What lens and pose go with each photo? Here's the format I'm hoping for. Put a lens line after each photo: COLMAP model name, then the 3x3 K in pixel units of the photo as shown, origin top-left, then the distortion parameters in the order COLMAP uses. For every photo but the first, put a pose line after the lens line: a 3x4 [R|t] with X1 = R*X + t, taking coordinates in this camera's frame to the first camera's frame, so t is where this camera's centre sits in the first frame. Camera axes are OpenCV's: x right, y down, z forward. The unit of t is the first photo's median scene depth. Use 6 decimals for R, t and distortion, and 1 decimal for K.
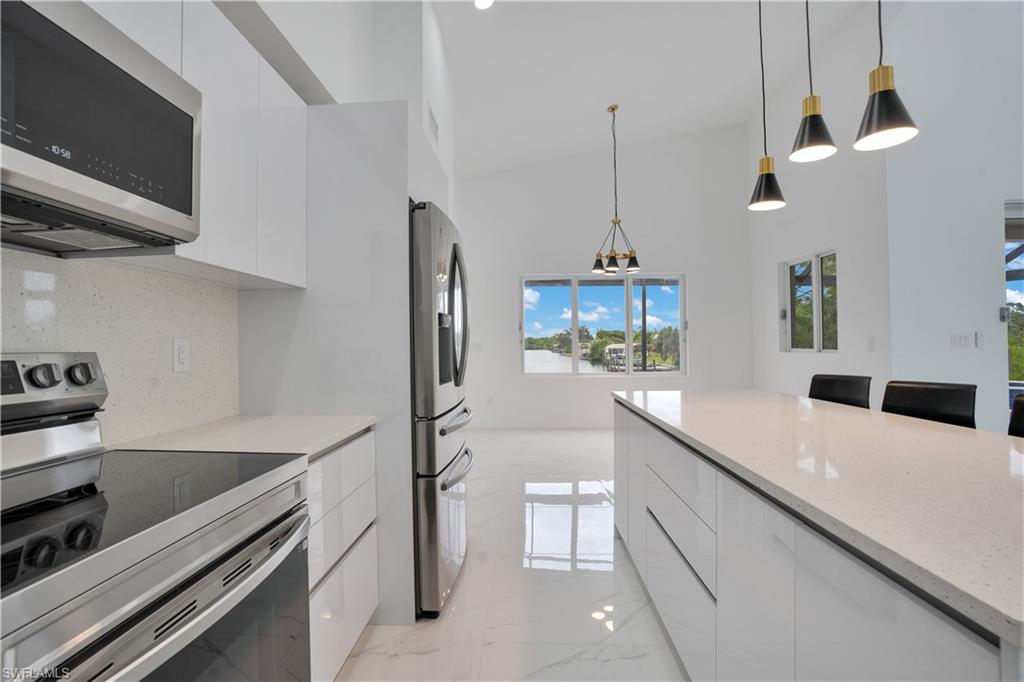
lens RADIAL K [[481.9, 0, 504.7], [0, 481.9, 333.9], [0, 0, 1]] dist [-0.059168, 0.019811]
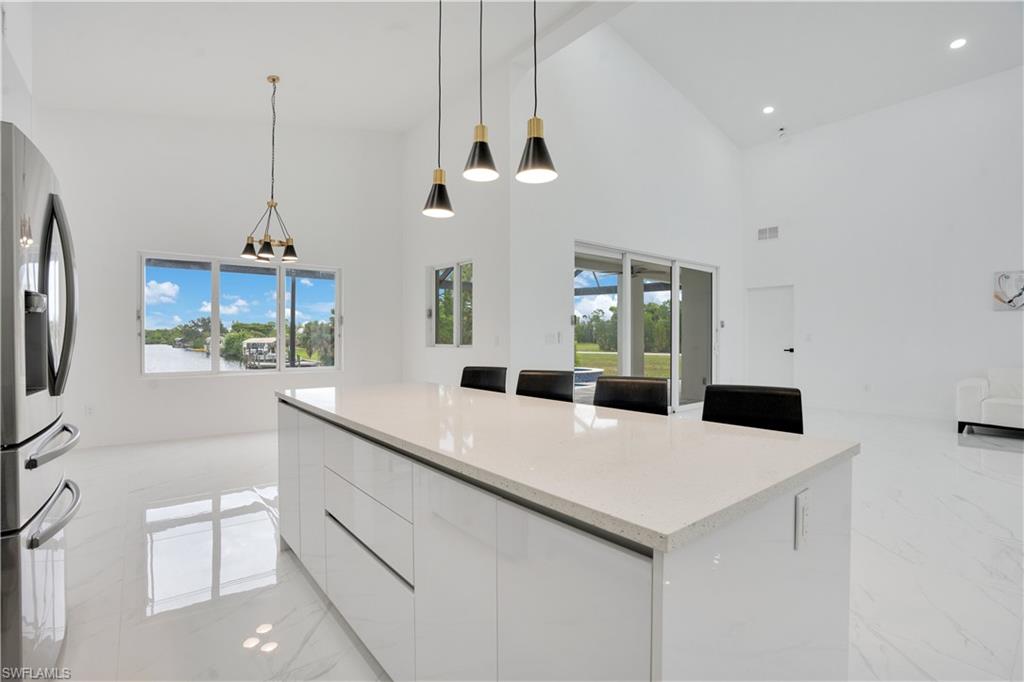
lens RADIAL K [[481.9, 0, 508.1], [0, 481.9, 336.5], [0, 0, 1]] dist [-0.059168, 0.019811]
pose [[0.752397, 0.011056, 0.658617, -0.041495], [-0.021534, 0.999738, 0.007818, 0.000838], [-0.658358, -0.020065, 0.752437, 0.040672]]
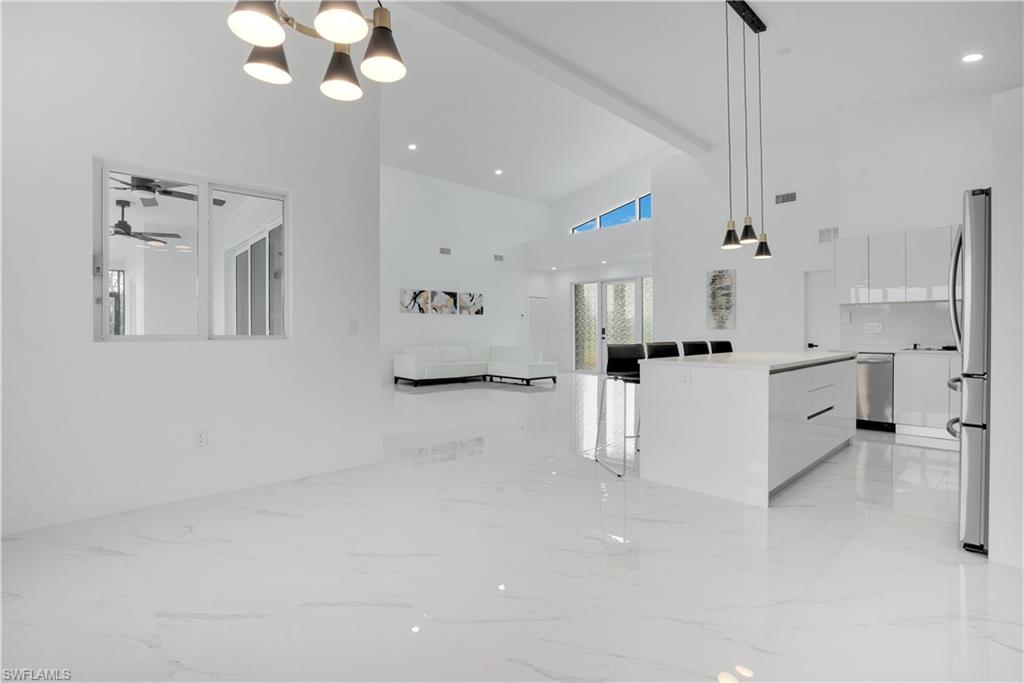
lens RADIAL K [[481.9, 0, 512.7], [0, 481.9, 332.1], [0, 0, 1]] dist [-0.059168, 0.019811]
pose [[-0.710241, 0.011476, 0.703866, -0.117306], [-0.004499, 0.999773, -0.020840, 0.080921], [-0.703945, -0.017968, -0.710027, 2.356064]]
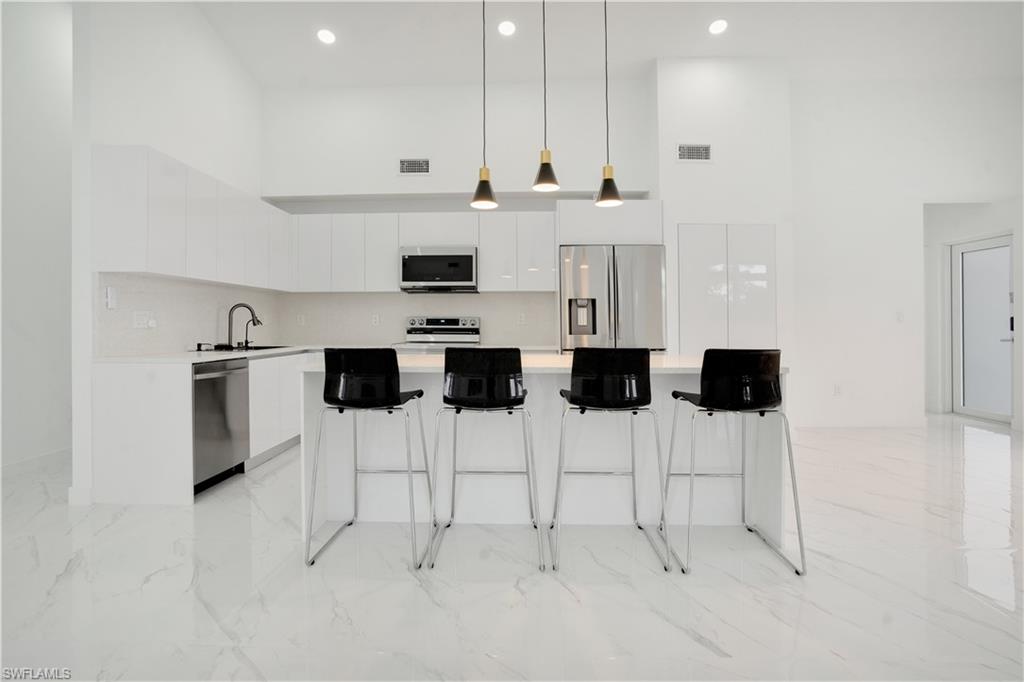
lens RADIAL K [[481.9, 0, 506.2], [0, 481.9, 318.6], [0, 0, 1]] dist [-0.059168, 0.019811]
pose [[0.003932, -0.002866, -0.999988, 1.497619], [0.021259, 0.999770, -0.002782, 0.031662], [0.999766, -0.021247, 0.003992, 0.579591]]
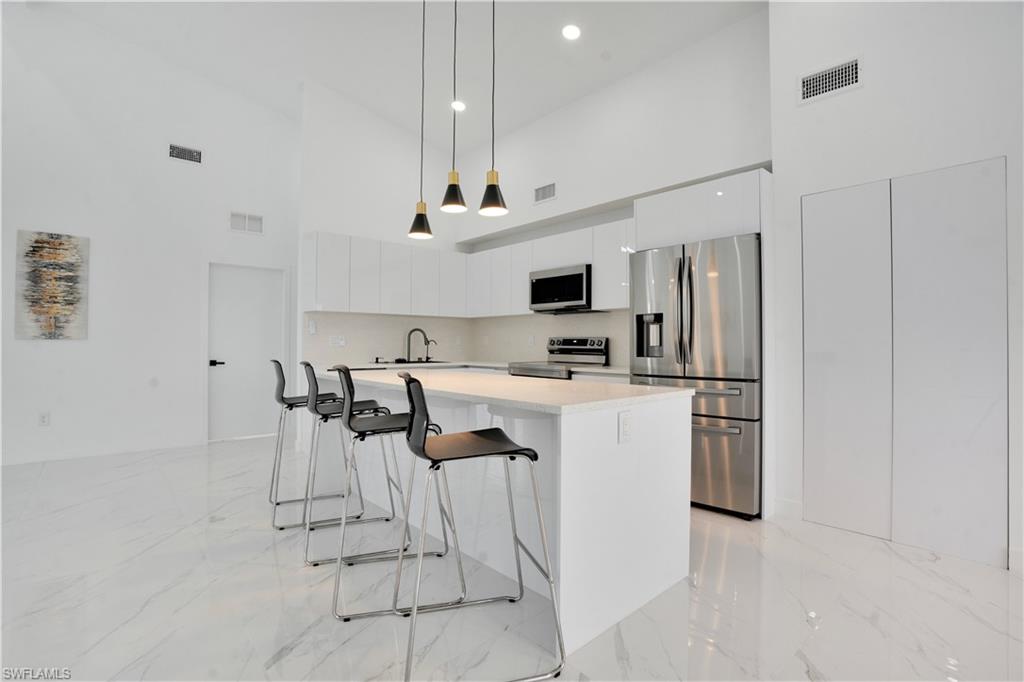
lens RADIAL K [[481.9, 0, 501.1], [0, 481.9, 337.8], [0, 0, 1]] dist [-0.059168, 0.019811]
pose [[-0.726411, -0.001253, -0.687260, 1.094463], [0.019122, 0.999574, -0.022034, 0.053207], [0.686995, -0.029147, -0.726077, 1.515979]]
